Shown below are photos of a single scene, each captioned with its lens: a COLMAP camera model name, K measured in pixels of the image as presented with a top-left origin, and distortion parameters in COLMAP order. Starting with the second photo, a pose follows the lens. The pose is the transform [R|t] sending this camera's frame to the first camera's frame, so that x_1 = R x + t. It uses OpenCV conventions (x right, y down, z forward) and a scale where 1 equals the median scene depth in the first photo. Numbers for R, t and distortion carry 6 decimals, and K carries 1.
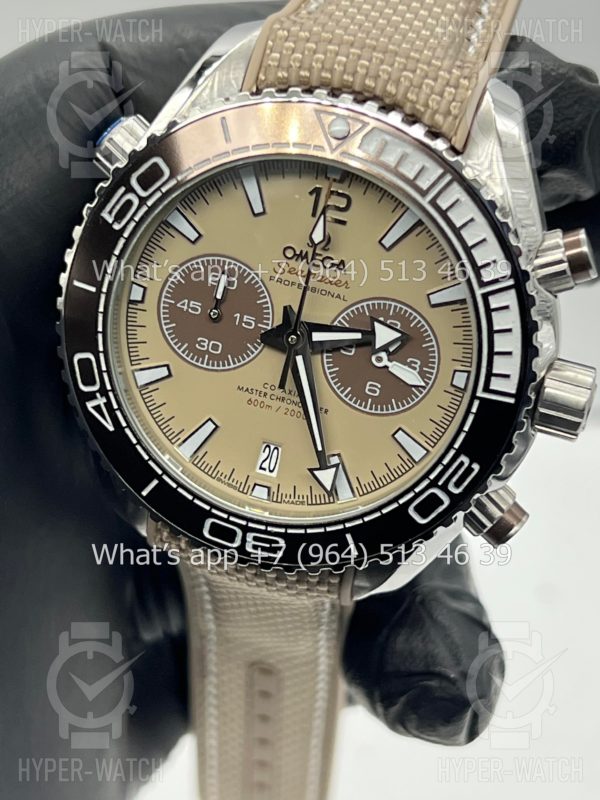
lens RADIAL K [[1909.2, 0, 291.4], [0, 1909.2, 394.1], [0, 0, 1]] dist [0.016779, 0.000000]
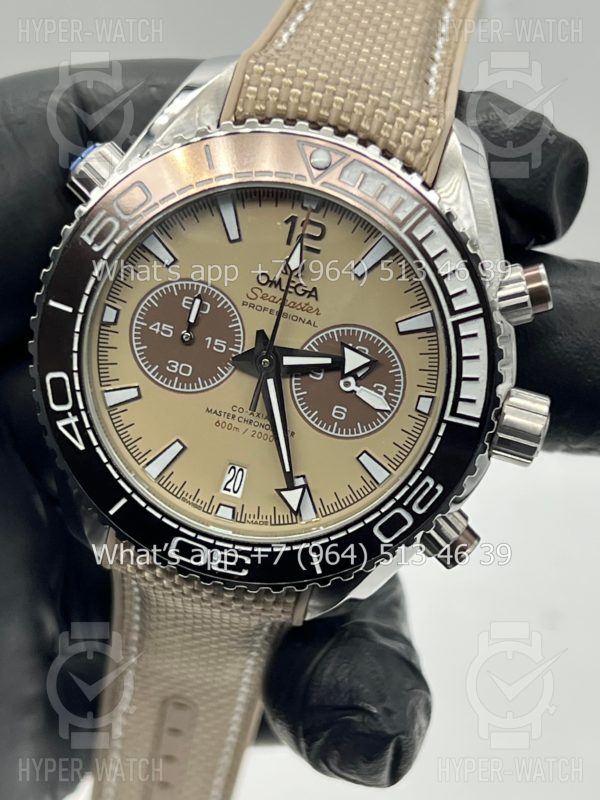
lens RADIAL K [[1909.2, 0, 306.9], [0, 1909.2, 405.7], [0, 0, 1]] dist [0.016779, 0.000000]
pose [[0.990802, 0.019439, 0.133918, -0.114635], [-0.014868, 0.999275, -0.035048, 0.030319], [-0.134502, 0.032735, 0.990372, -0.024108]]
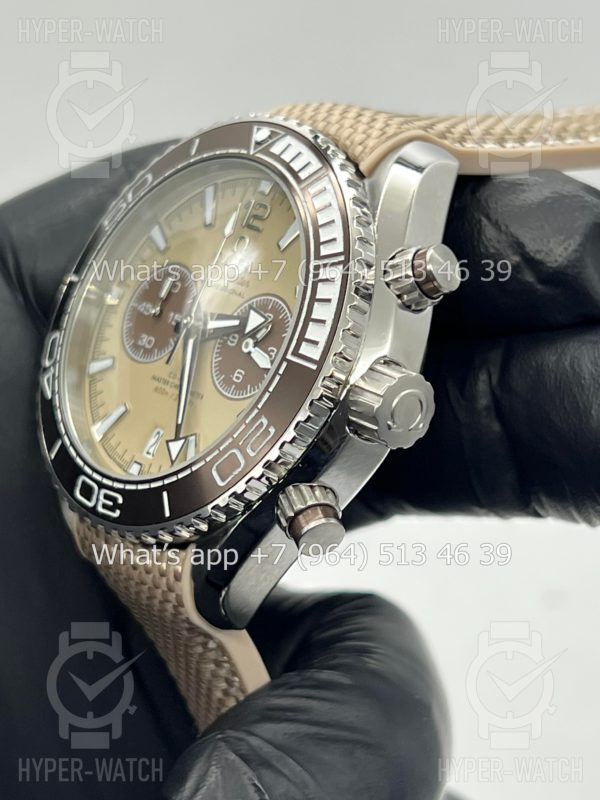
lens RADIAL K [[1909.2, 0, 300.2], [0, 1909.2, 401.2], [0, 0, 1]] dist [0.016779, 0.000000]
pose [[0.816871, 0.101576, -0.567806, 0.674097], [-0.375152, 0.841295, -0.389209, 0.408656], [0.438158, 0.530947, 0.725336, 0.262331]]
